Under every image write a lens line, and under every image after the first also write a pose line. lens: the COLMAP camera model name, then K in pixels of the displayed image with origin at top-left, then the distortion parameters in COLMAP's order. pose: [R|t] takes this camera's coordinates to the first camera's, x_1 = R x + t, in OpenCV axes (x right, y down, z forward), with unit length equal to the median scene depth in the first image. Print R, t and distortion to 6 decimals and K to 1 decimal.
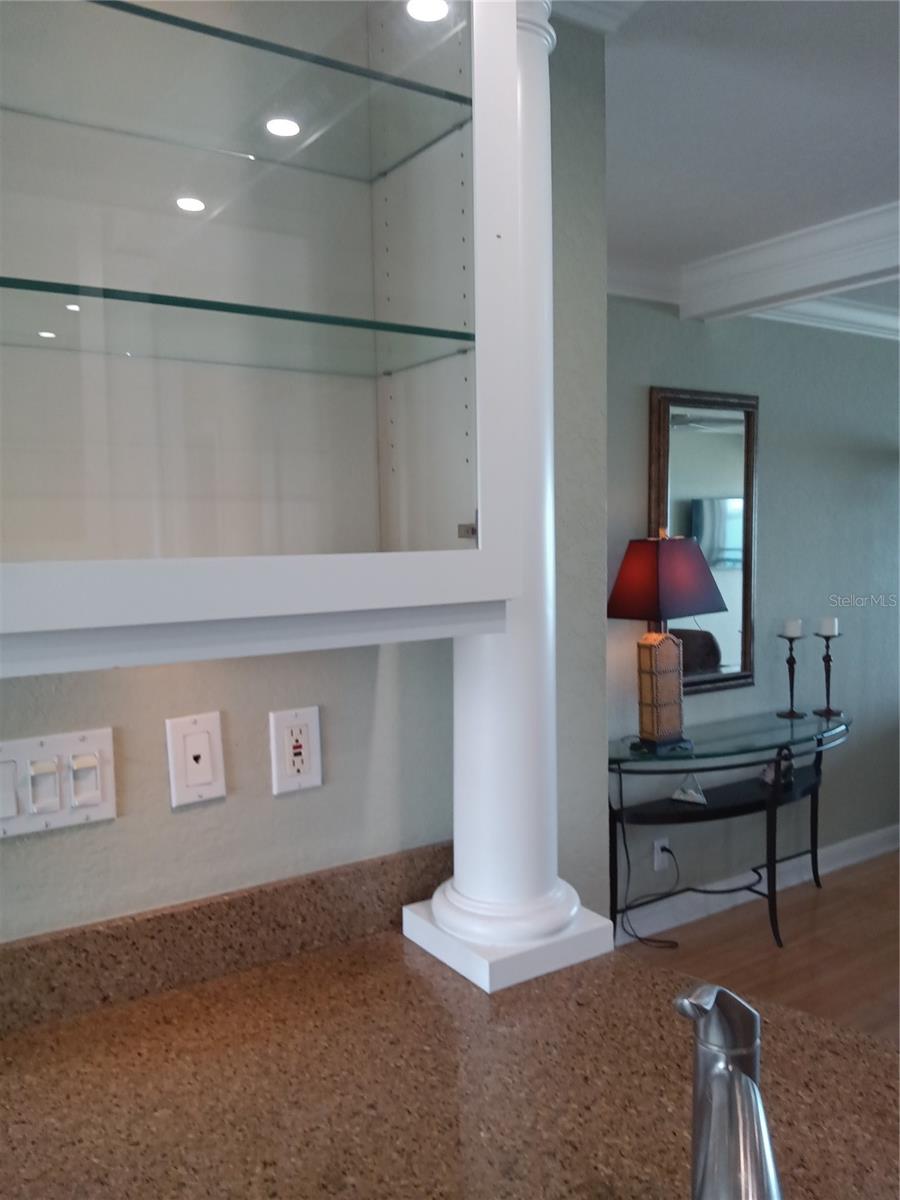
lens RADIAL K [[949.6, 0, 429.9], [0, 949.6, 571.8], [0, 0, 1]] dist [-0.005204, -0.006248]
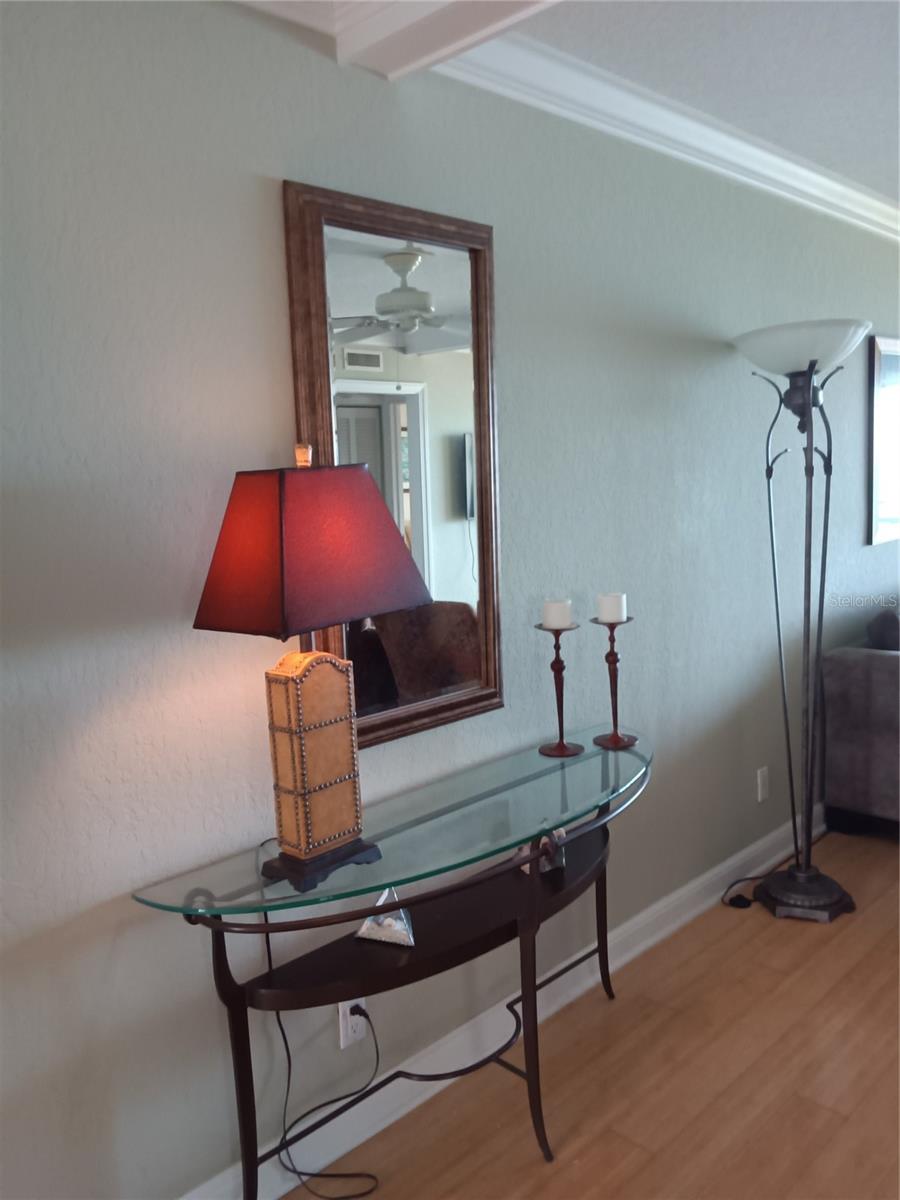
lens RADIAL K [[962.3, 0, 453.1], [0, 962.3, 608.3], [0, 0, 1]] dist [-0.008480, -0.034276]
pose [[0.972666, -0.059869, 0.224357, 0.188559], [0.041054, 0.995308, 0.087614, -0.001560], [-0.228549, -0.076009, 0.970561, 0.438490]]
